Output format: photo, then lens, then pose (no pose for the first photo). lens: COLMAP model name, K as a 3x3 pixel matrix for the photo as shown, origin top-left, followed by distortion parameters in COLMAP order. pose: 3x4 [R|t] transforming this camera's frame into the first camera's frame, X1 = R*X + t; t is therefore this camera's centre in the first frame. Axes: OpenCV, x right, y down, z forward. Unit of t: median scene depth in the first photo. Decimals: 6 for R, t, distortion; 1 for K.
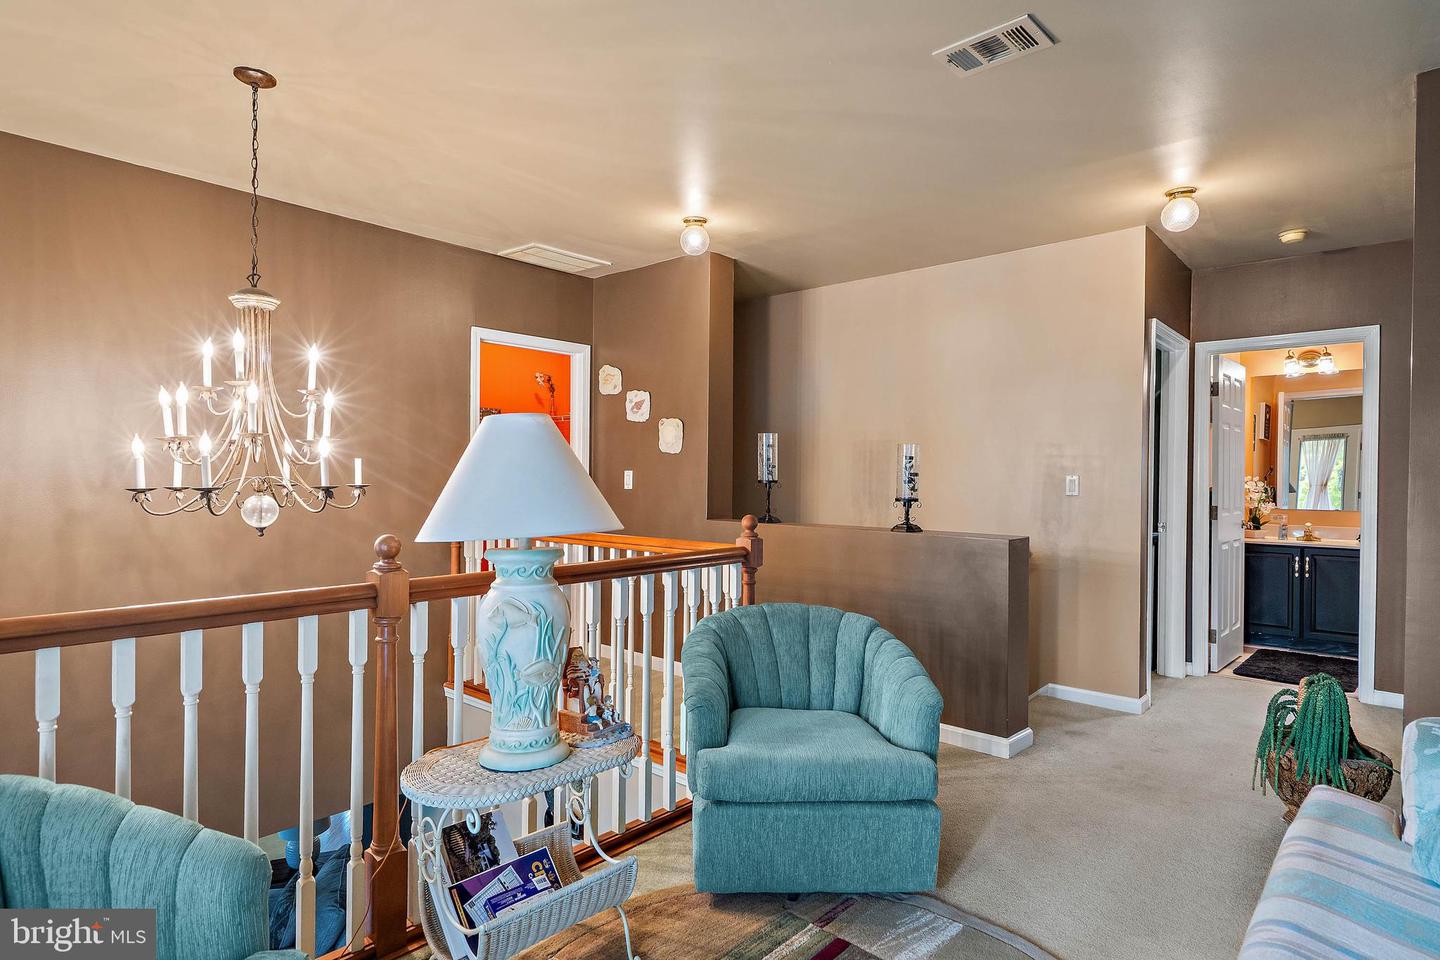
lens RADIAL K [[769.3, 0, 720.0], [0, 769.3, 480.0], [0, 0, 1]] dist [-0.000252, 0.000011]
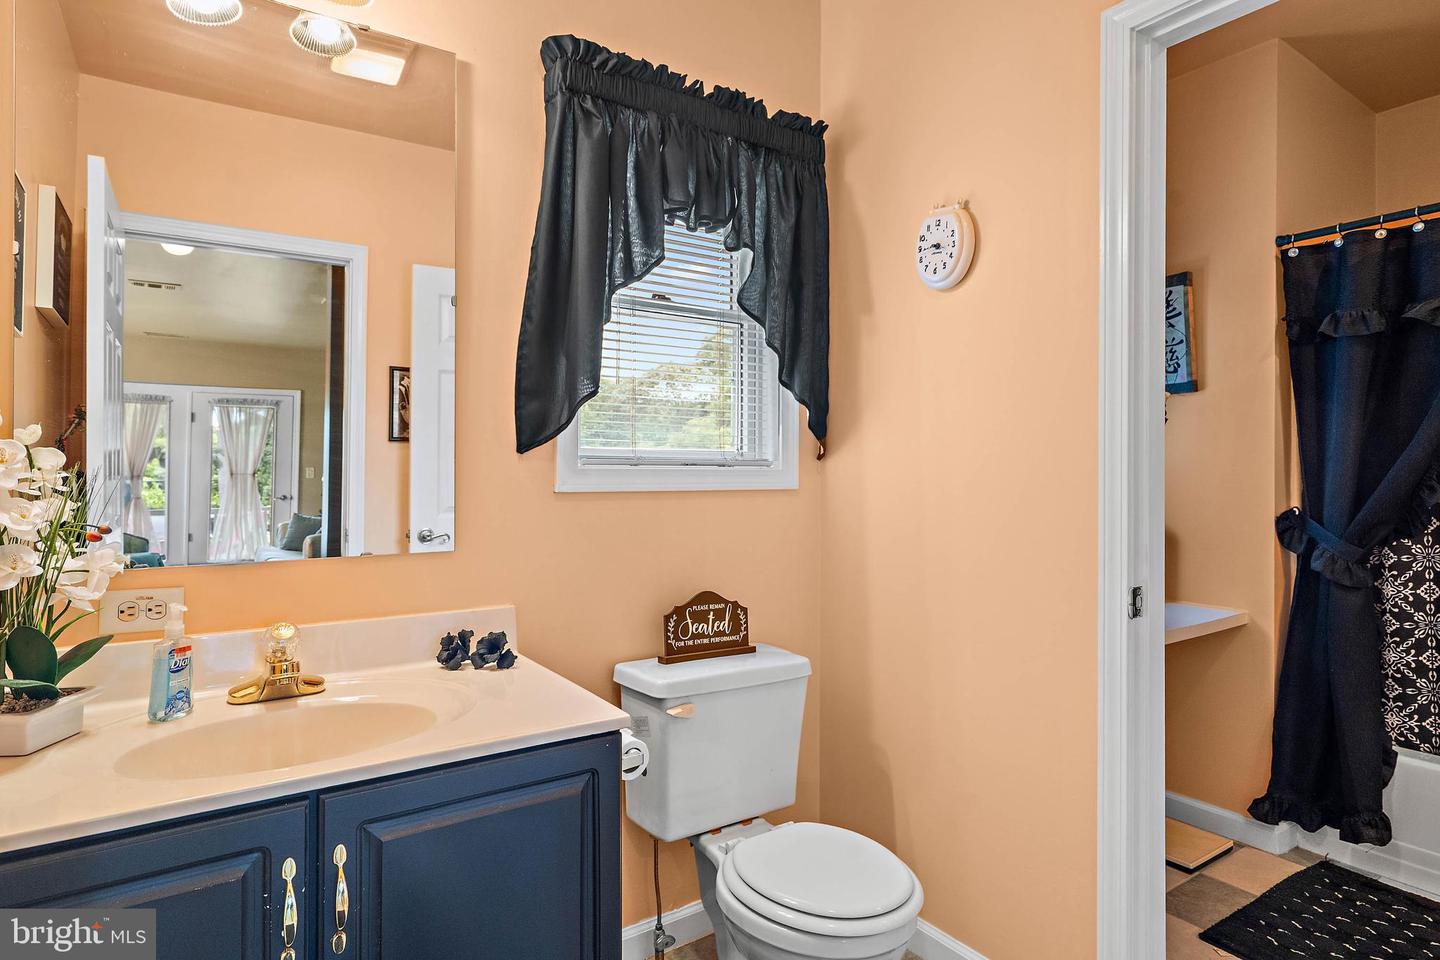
lens RADIAL K [[798.8, 0, 717.9], [0, 798.8, 468.9], [0, 0, 1]] dist [0.000964, 0.001117]
pose [[0.241394, -0.004158, 0.970418, 0.550175], [0.010099, 0.999947, 0.001772, 0.010613], [-0.970375, 0.009372, 0.241423, 0.792992]]
